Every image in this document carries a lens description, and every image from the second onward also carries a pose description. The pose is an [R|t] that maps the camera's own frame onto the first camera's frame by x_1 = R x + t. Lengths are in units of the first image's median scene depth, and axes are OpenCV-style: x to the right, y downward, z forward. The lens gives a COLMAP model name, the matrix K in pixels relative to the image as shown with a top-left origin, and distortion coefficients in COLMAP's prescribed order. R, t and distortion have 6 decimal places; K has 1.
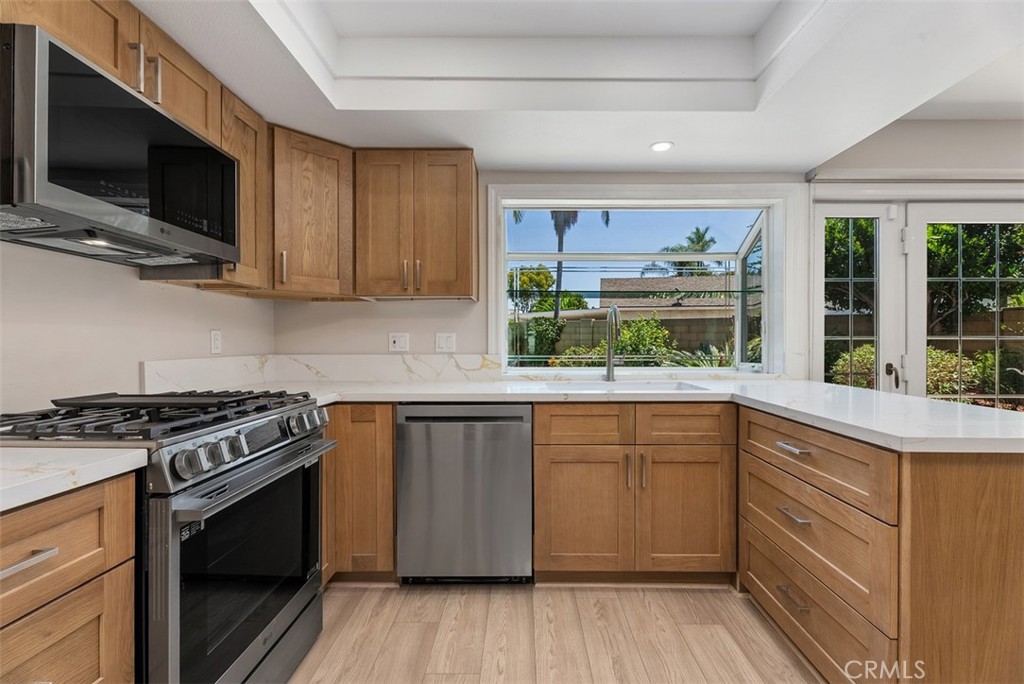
lens RADIAL K [[457.2, 0, 512.0], [0, 457.2, 342.0], [0, 0, 1]] dist [0.001972, 0.000104]
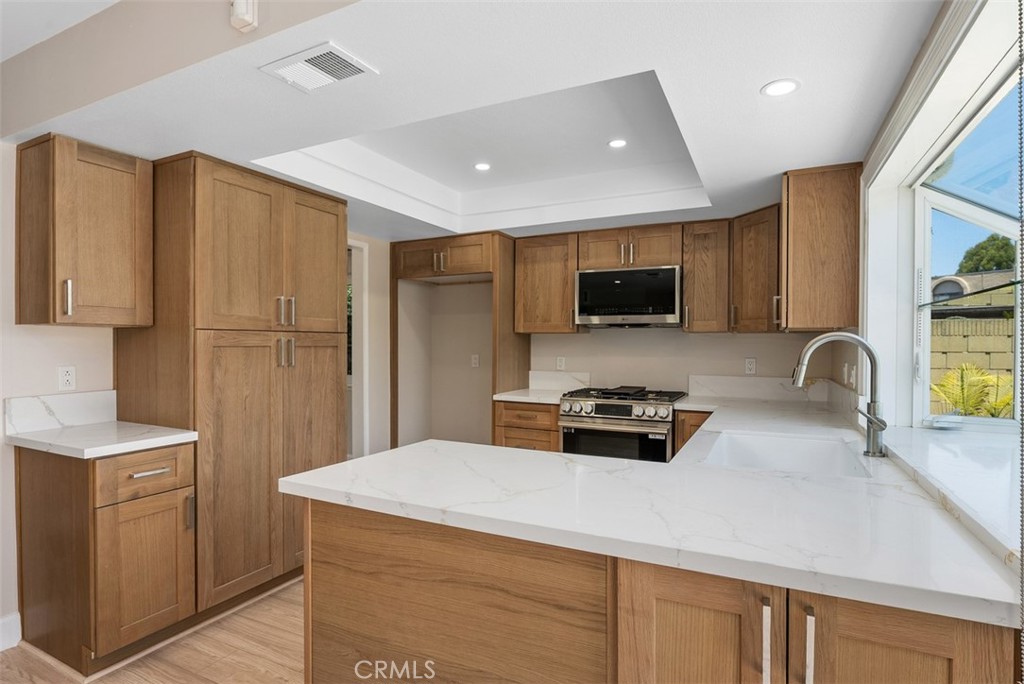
lens RADIAL K [[512.1, 0, 512.0], [0, 512.1, 342.0], [0, 0, 1]] dist [-0.018489, 0.010733]
pose [[-0.439235, -0.003060, -0.898367, 0.931353], [-0.004012, 0.999991, -0.001444, -0.057916], [0.898363, 0.002970, -0.439243, 0.807795]]
